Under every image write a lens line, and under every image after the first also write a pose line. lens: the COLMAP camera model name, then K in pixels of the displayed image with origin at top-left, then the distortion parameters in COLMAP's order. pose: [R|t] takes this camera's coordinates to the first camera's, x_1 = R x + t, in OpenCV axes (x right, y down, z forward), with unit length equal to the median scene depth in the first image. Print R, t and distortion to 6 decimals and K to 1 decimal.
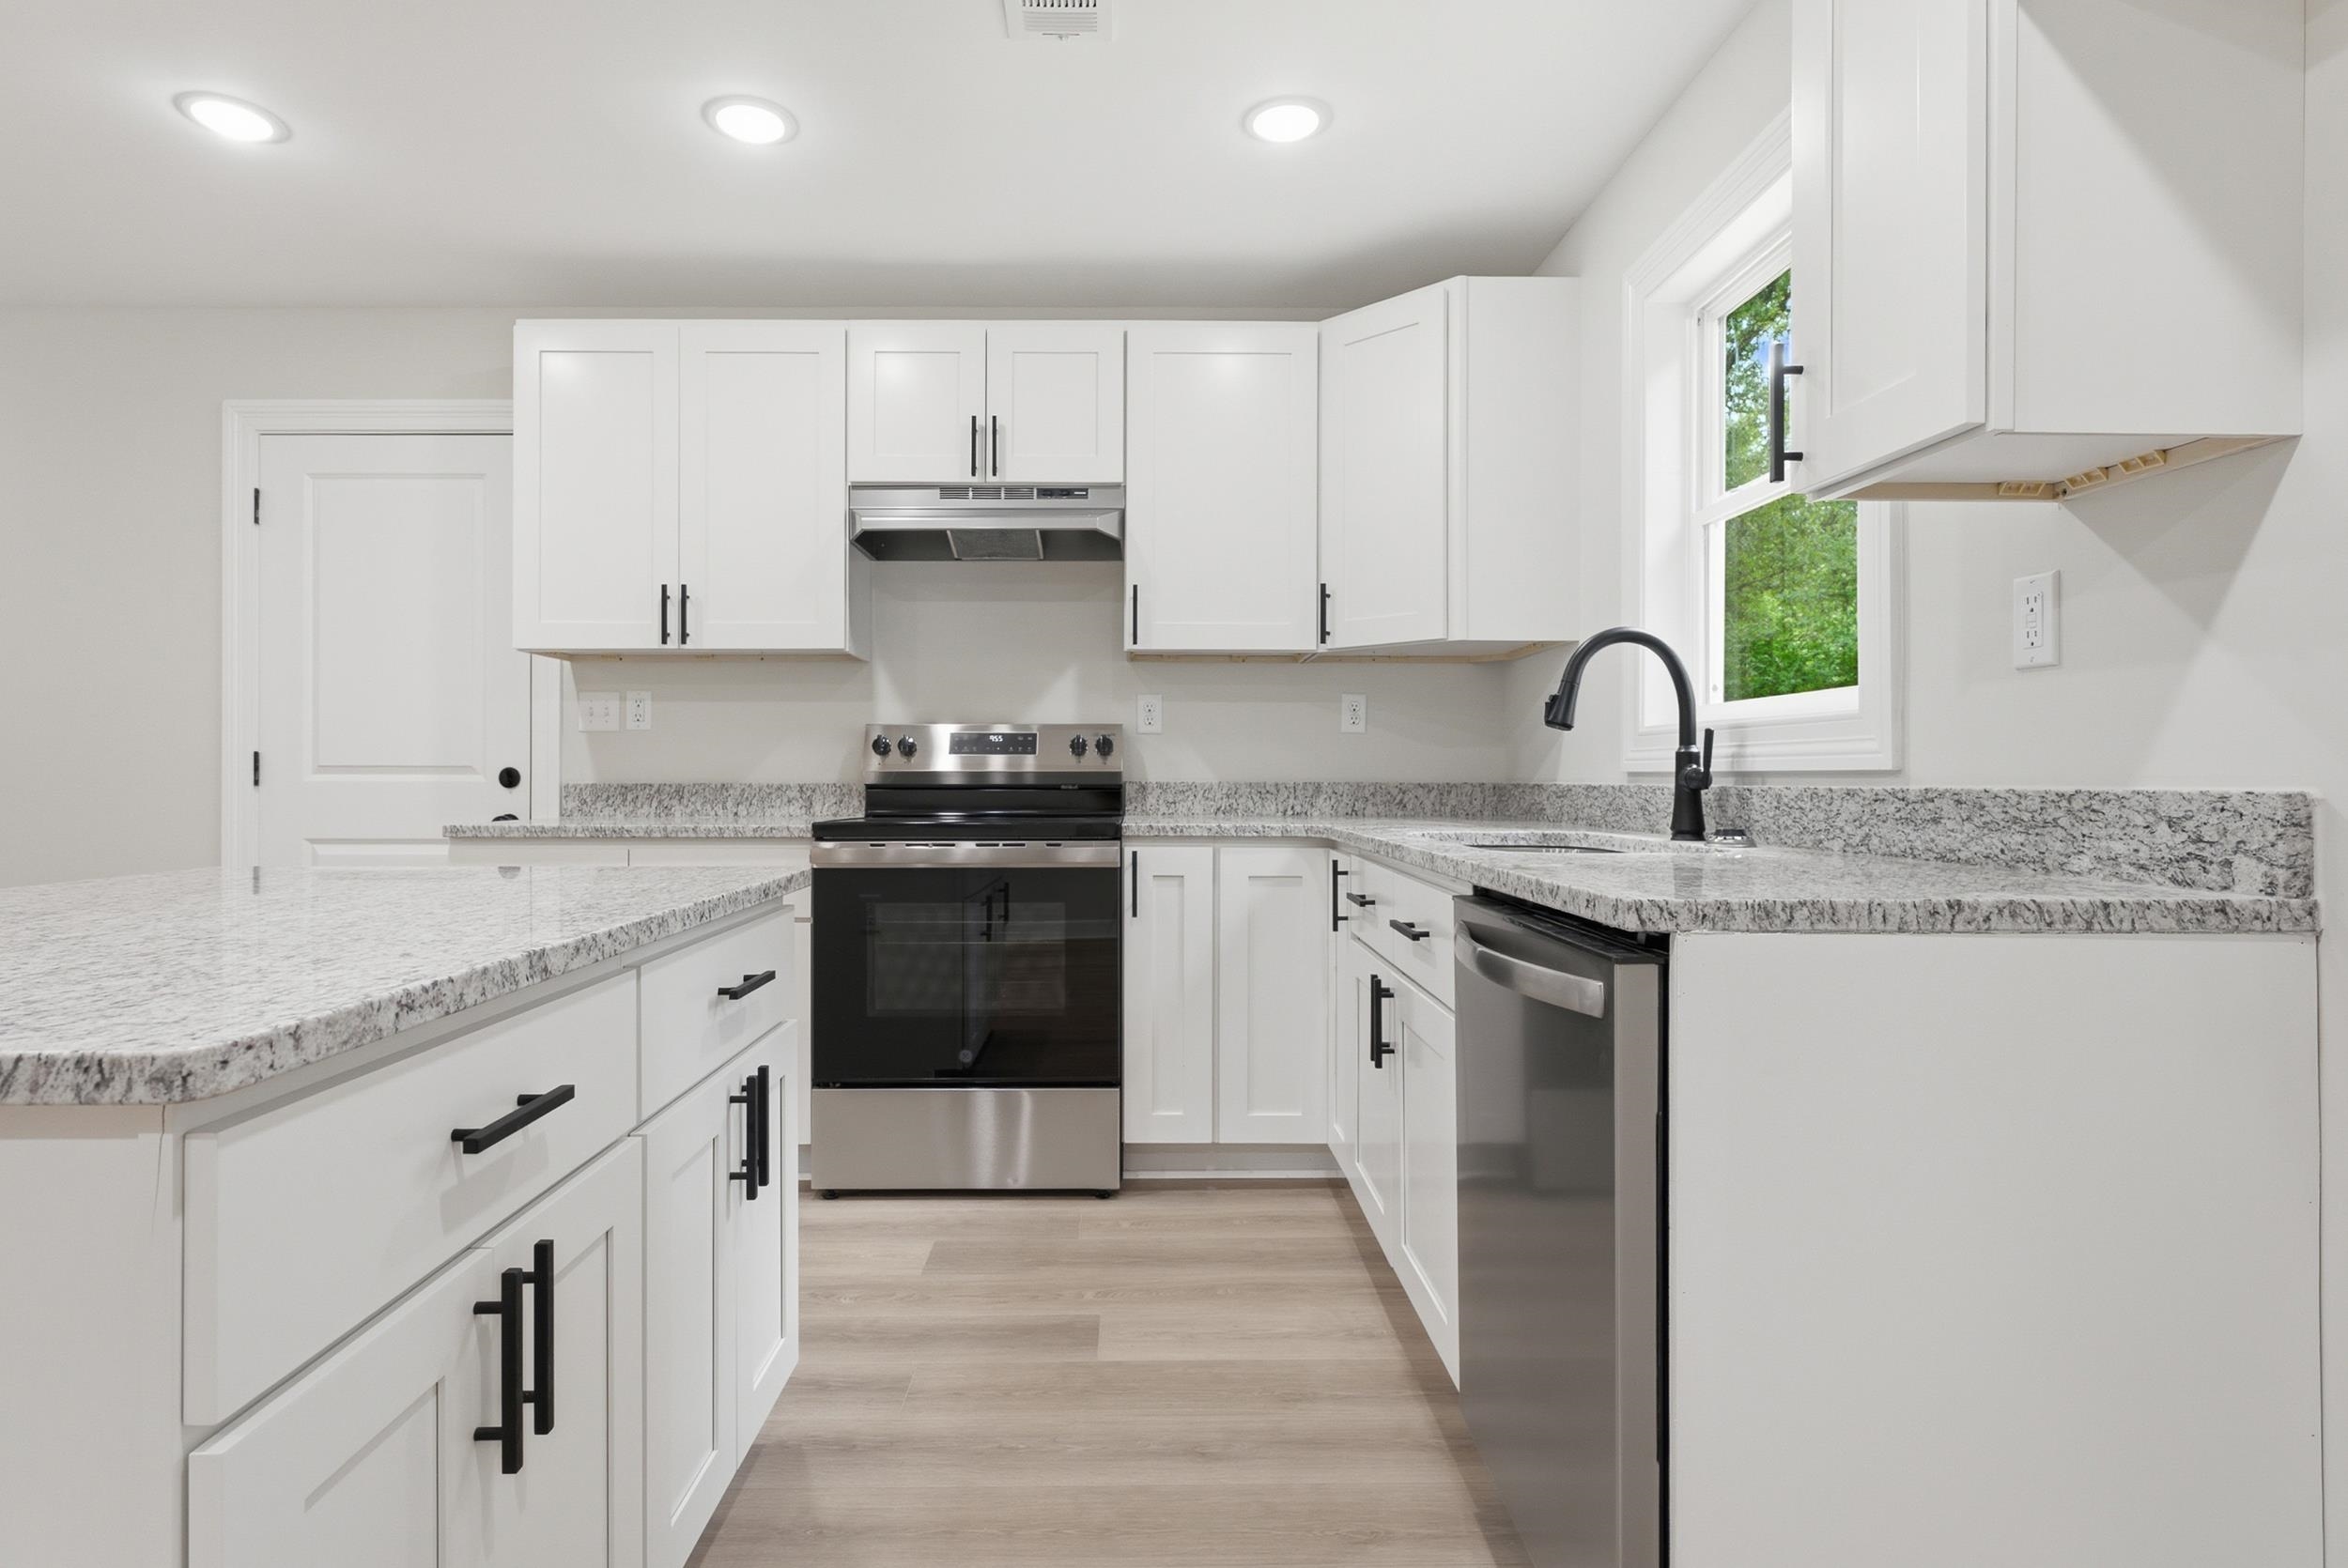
lens RADIAL K [[1182.2, 0, 1137.9], [0, 1182.2, 775.9], [0, 0, 1]] dist [0.000900, 0.000371]
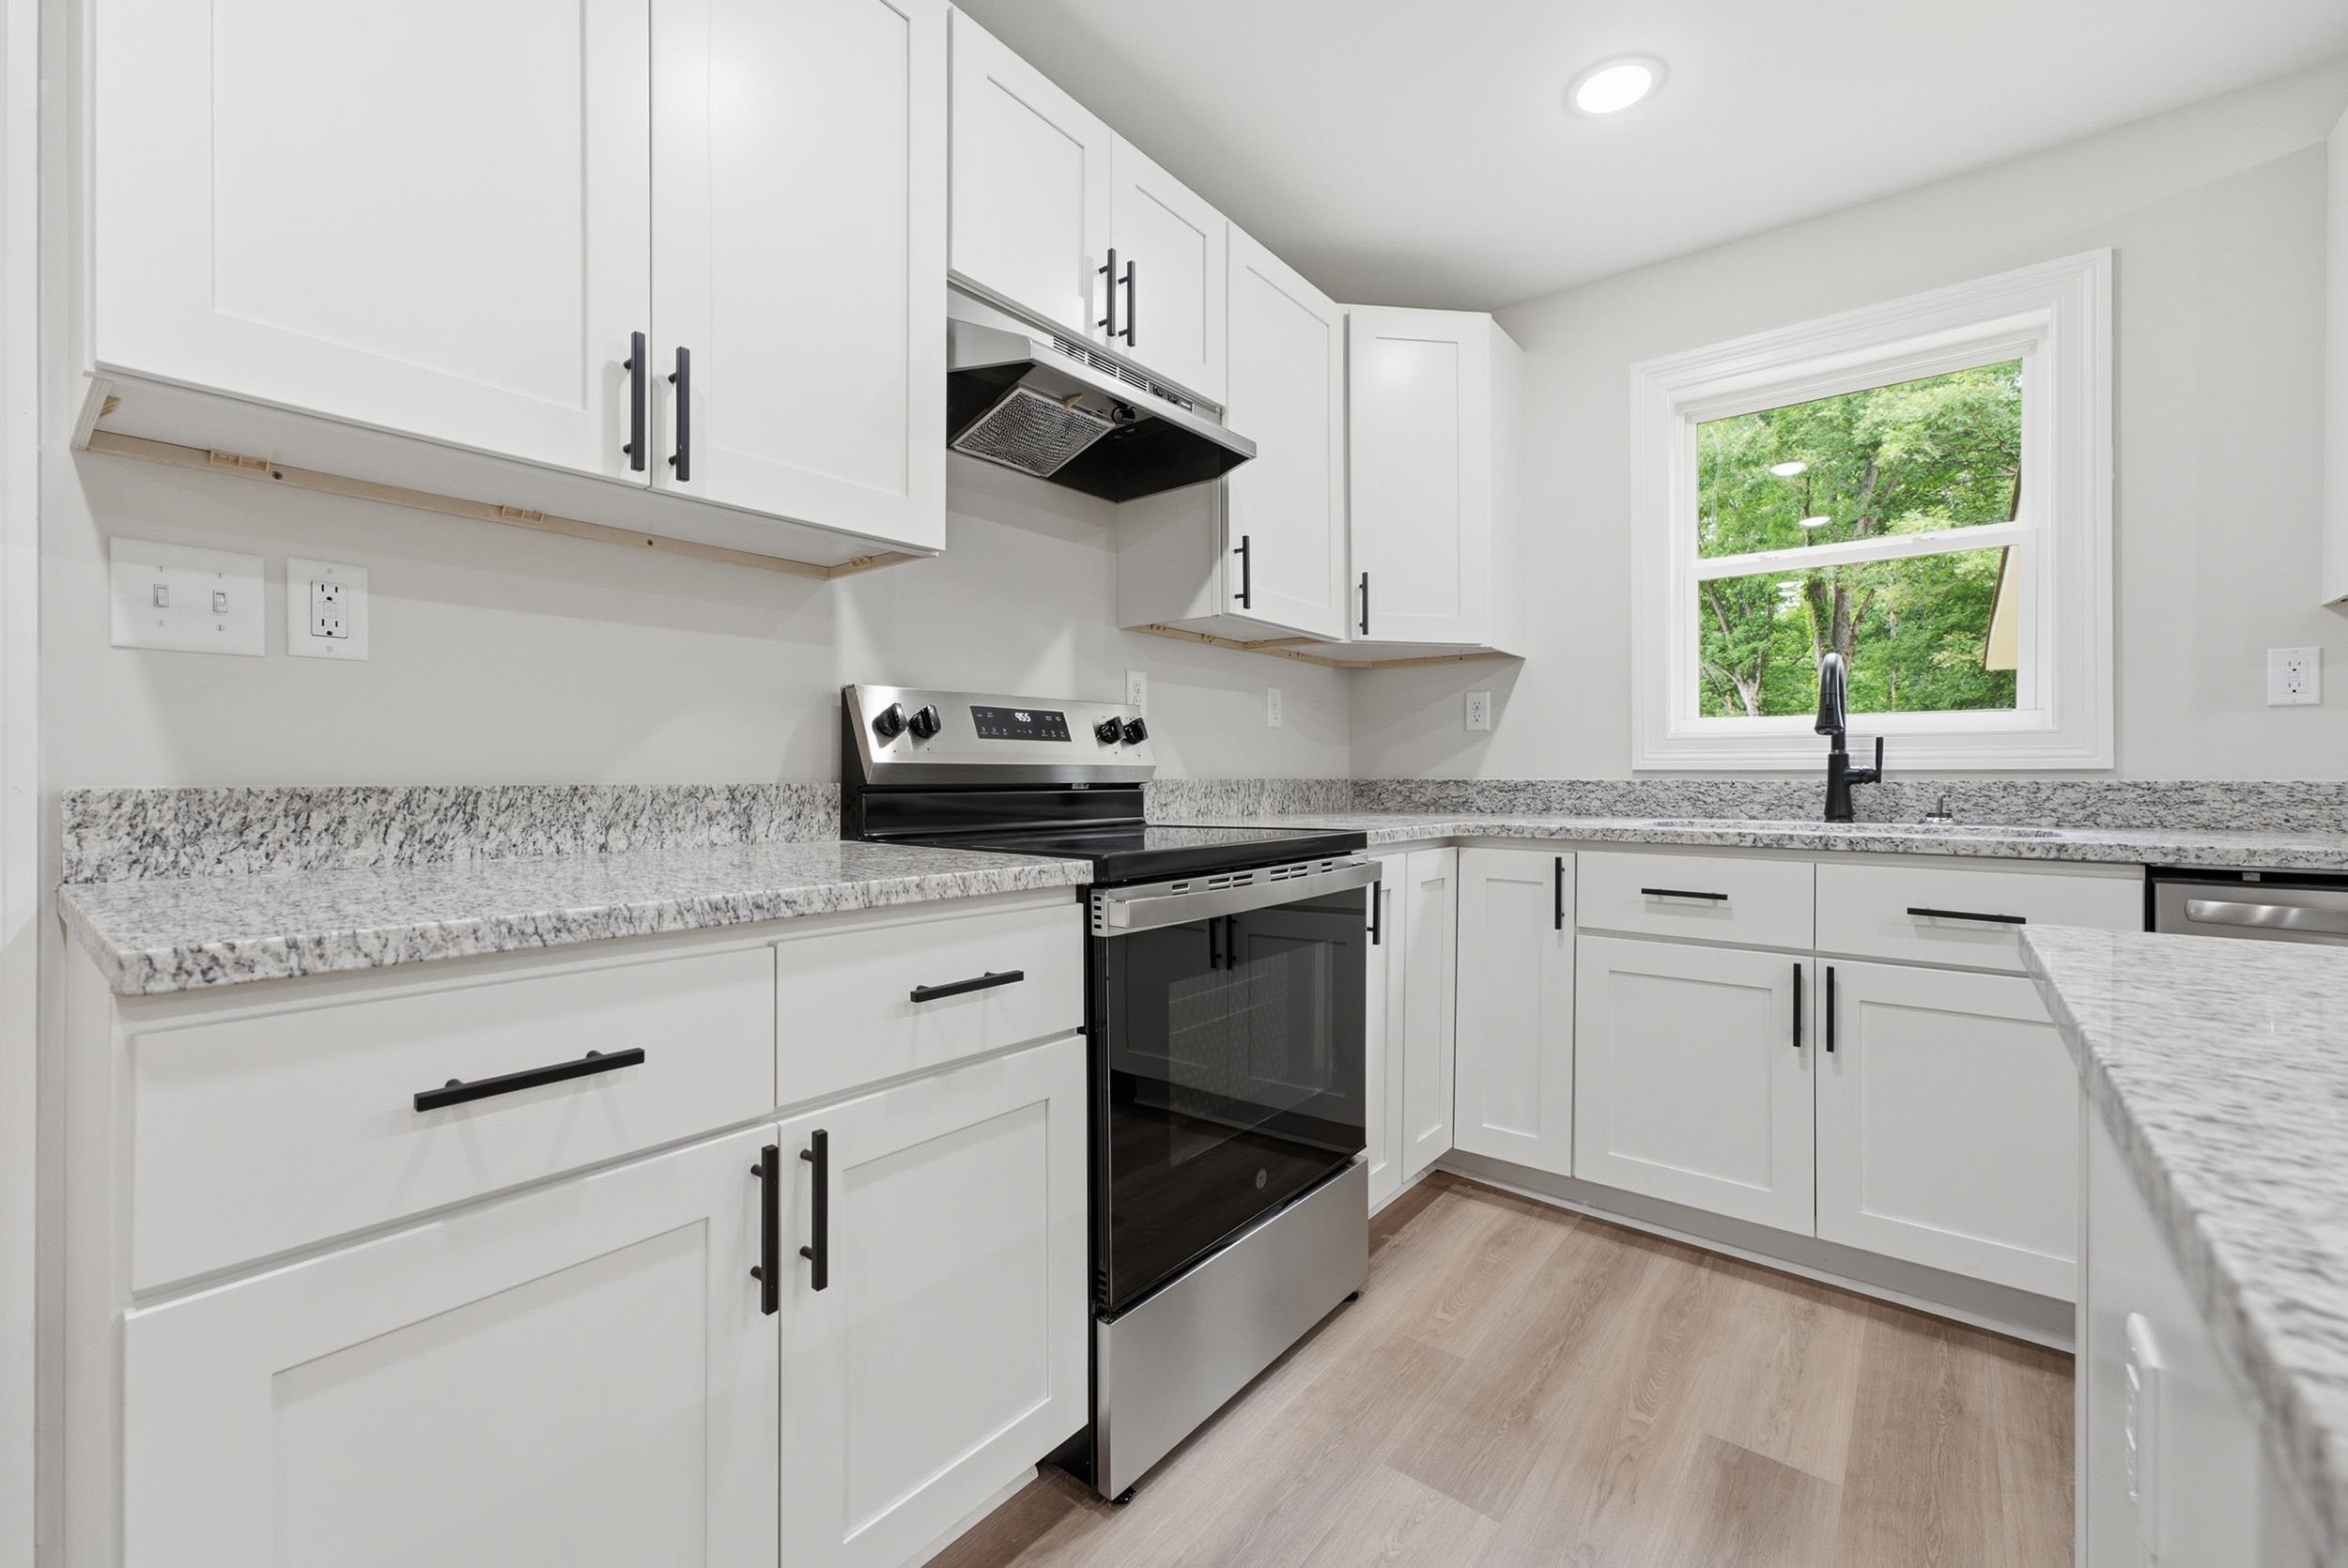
lens RADIAL K [[975.7, 0, 1171.7], [0, 975.7, 775.1], [0, 0, 1]] dist [0.003159, 0.003235]
pose [[0.622549, -0.000124, 0.782581, -0.561288], [-0.001121, 0.999999, 0.001050, 0.001436], [-0.782580, -0.001531, 0.622548, 0.616743]]
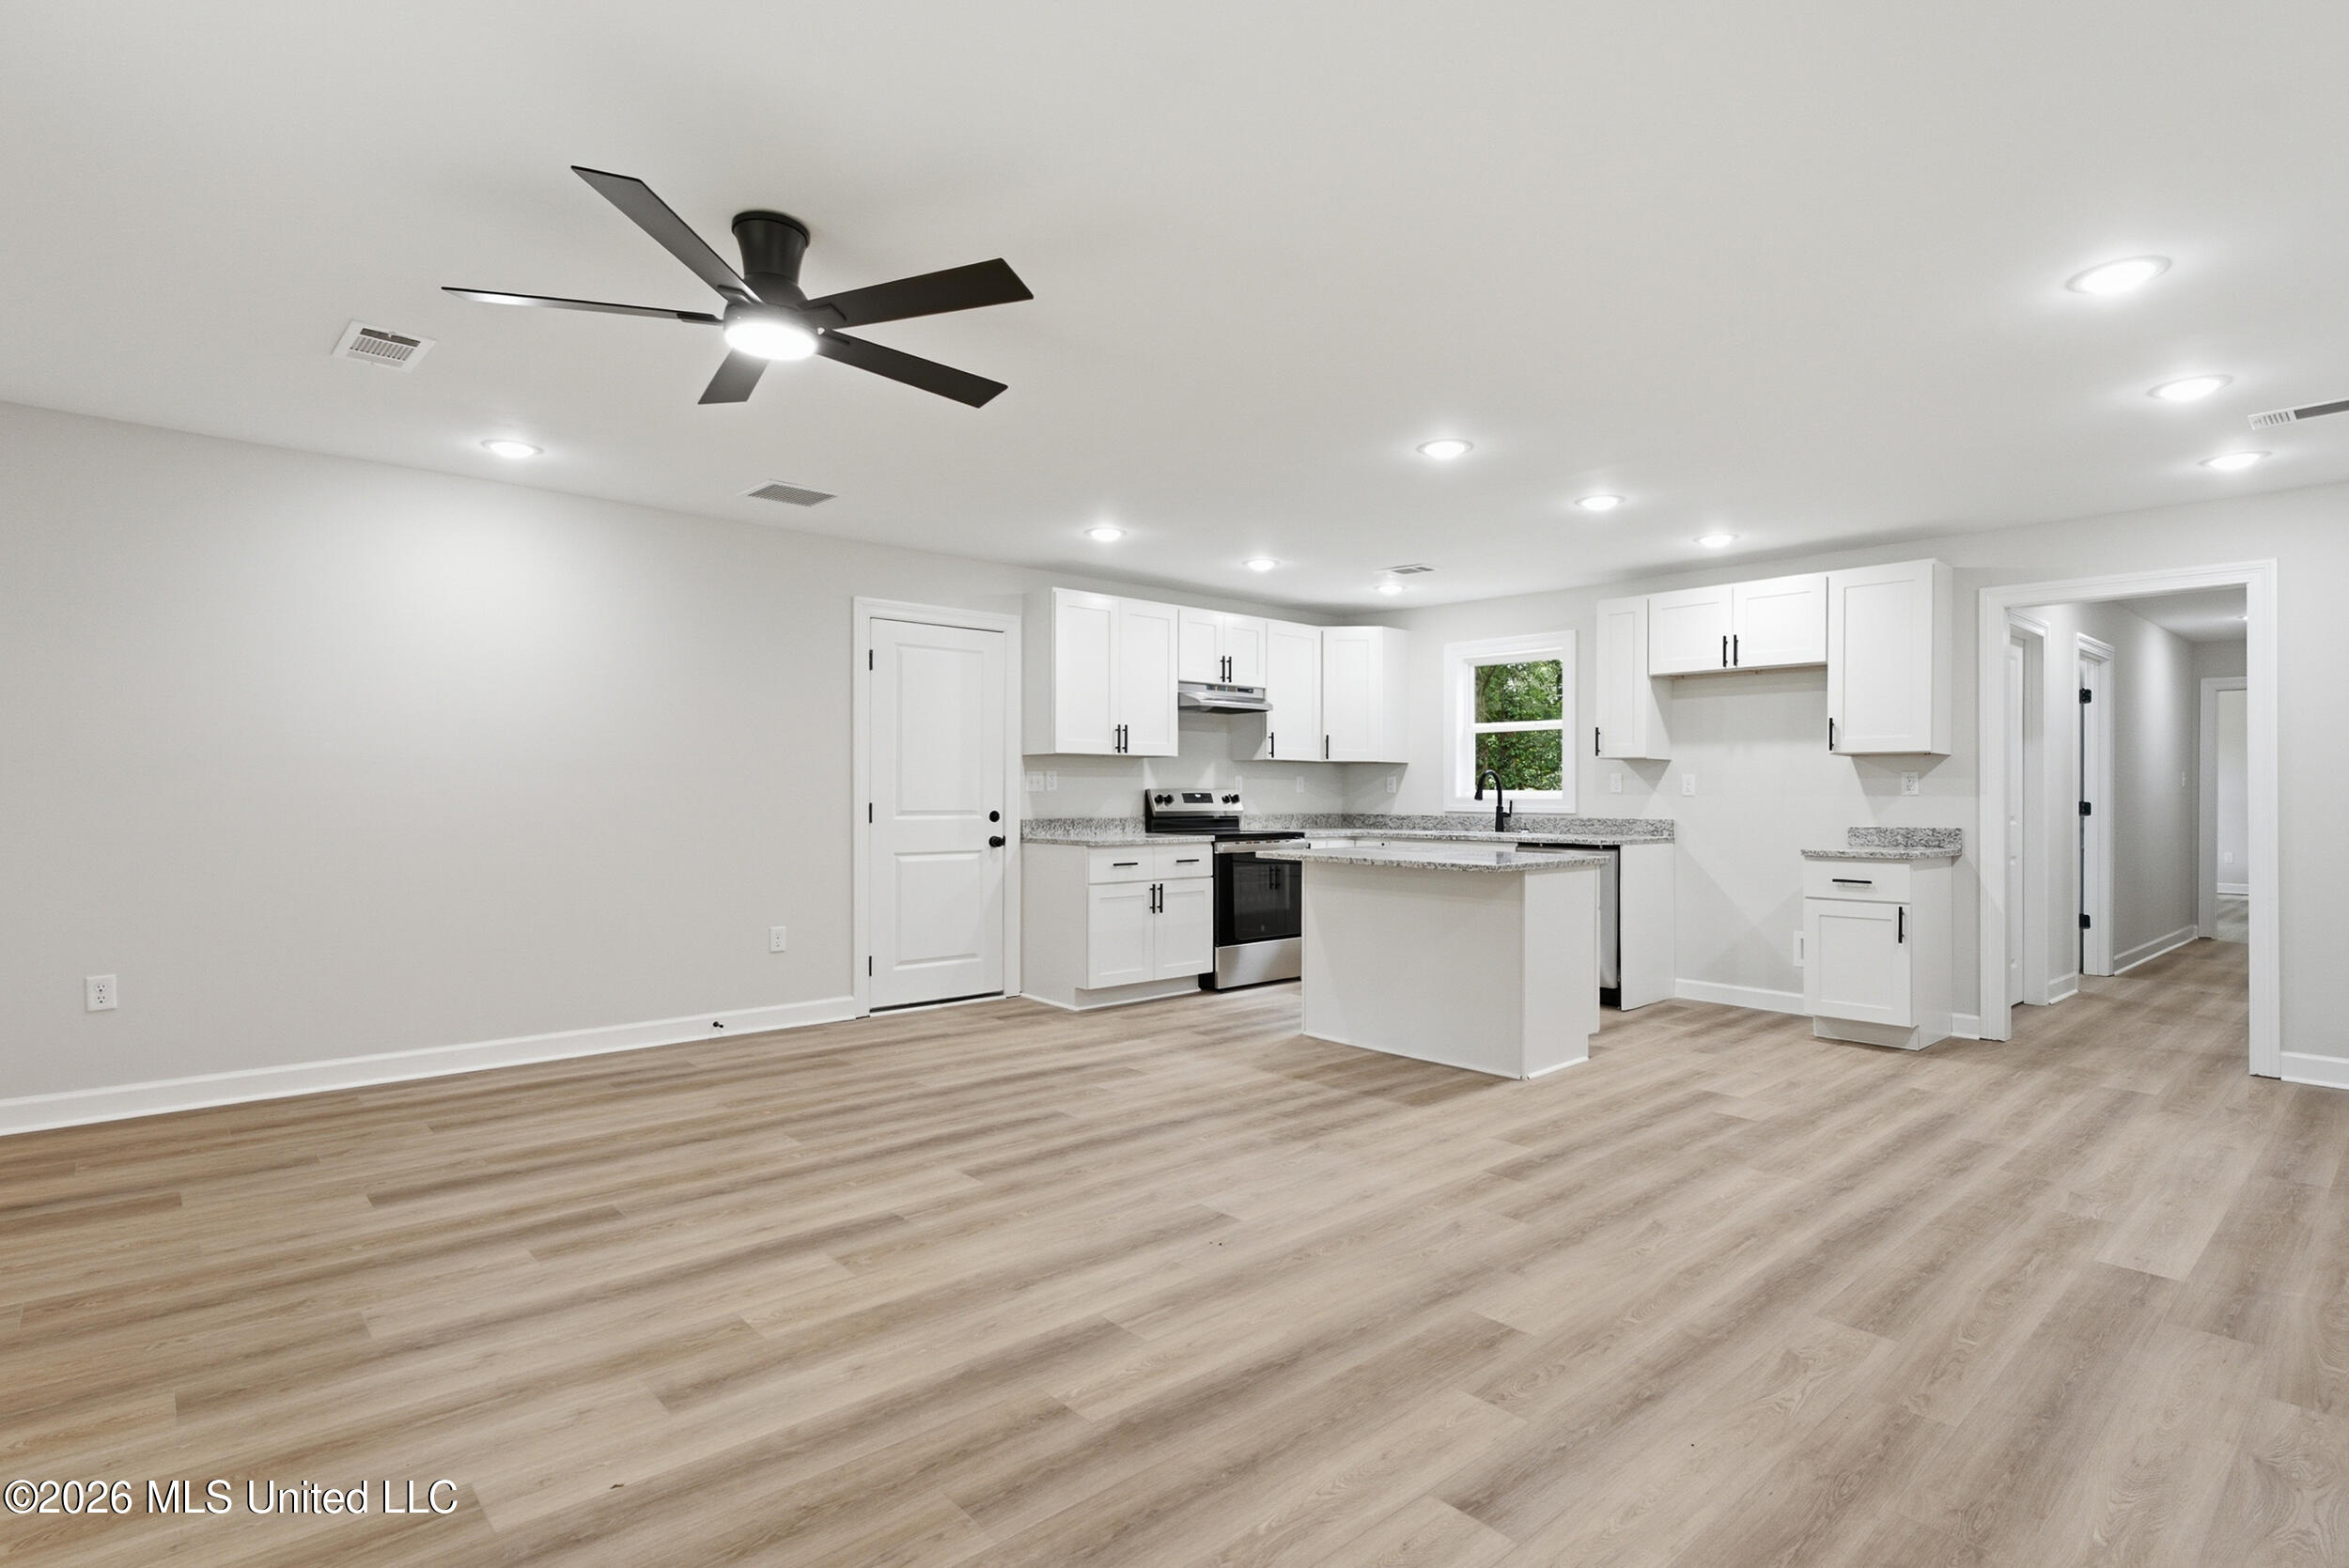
lens RADIAL K [[1182.8, 0, 1158.6], [0, 1182.8, 793.2], [0, 0, 1]] dist [0.000900, 0.000371]
pose [[0.746424, 0.000133, 0.665471, -1.747065], [-0.002369, 0.999994, 0.002458, -0.044561], [-0.665467, -0.003411, 0.746420, -0.617808]]
